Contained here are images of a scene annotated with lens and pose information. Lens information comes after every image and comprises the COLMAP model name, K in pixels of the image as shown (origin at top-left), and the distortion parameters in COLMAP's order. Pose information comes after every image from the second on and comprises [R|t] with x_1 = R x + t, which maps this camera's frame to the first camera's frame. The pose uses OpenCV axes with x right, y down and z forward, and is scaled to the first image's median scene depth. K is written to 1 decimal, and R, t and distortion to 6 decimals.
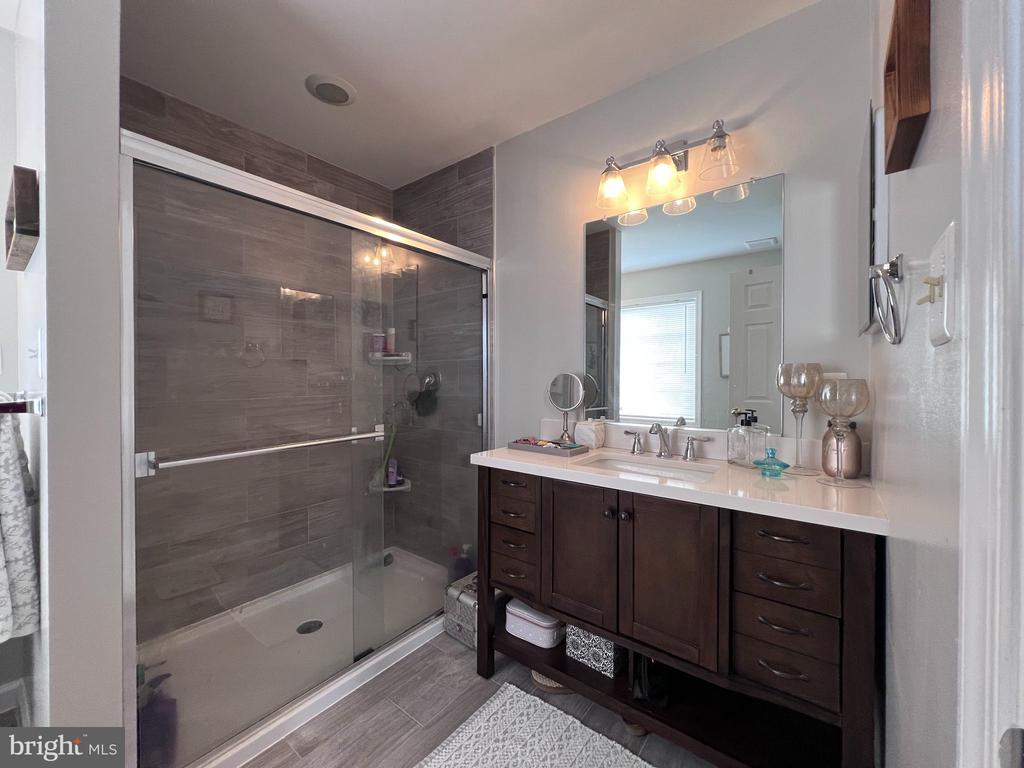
lens RADIAL K [[409.9, 0, 509.9], [0, 409.9, 379.1], [0, 0, 1]] dist [-0.003377, 0.000040]
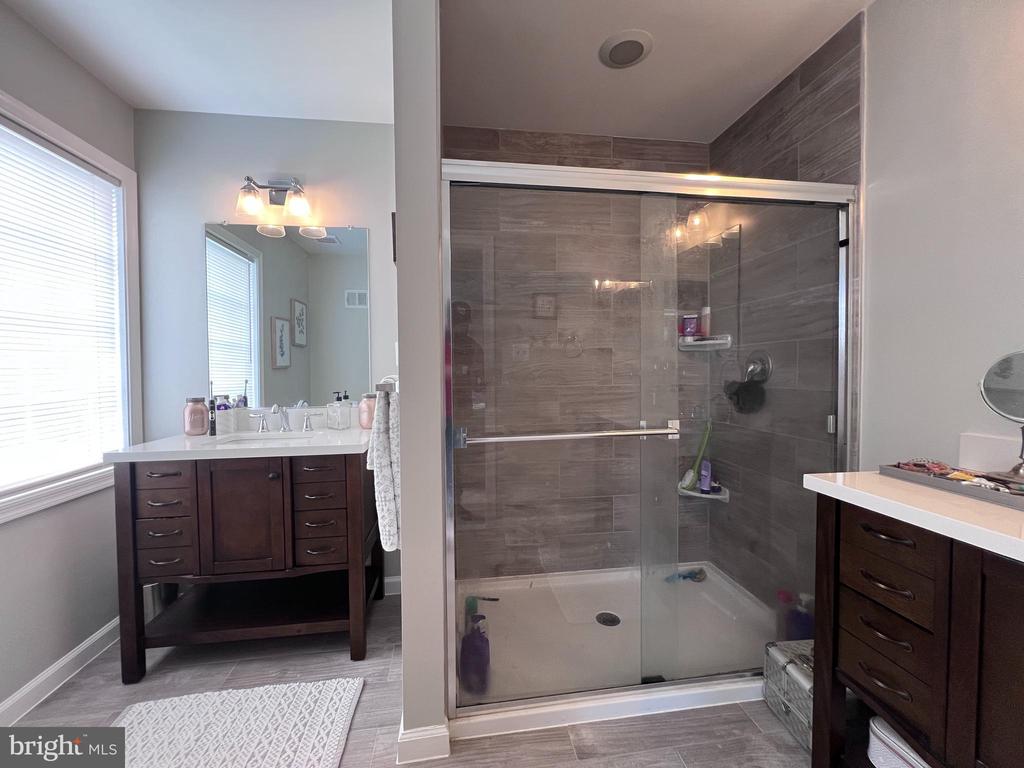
lens RADIAL K [[409.9, 0, 509.9], [0, 409.9, 379.1], [0, 0, 1]] dist [-0.003377, 0.000040]
pose [[0.712680, 0.012605, -0.701376, 0.023415], [0.003455, 0.999763, 0.021479, 0.006149], [0.701481, -0.017731, 0.712468, 0.128154]]
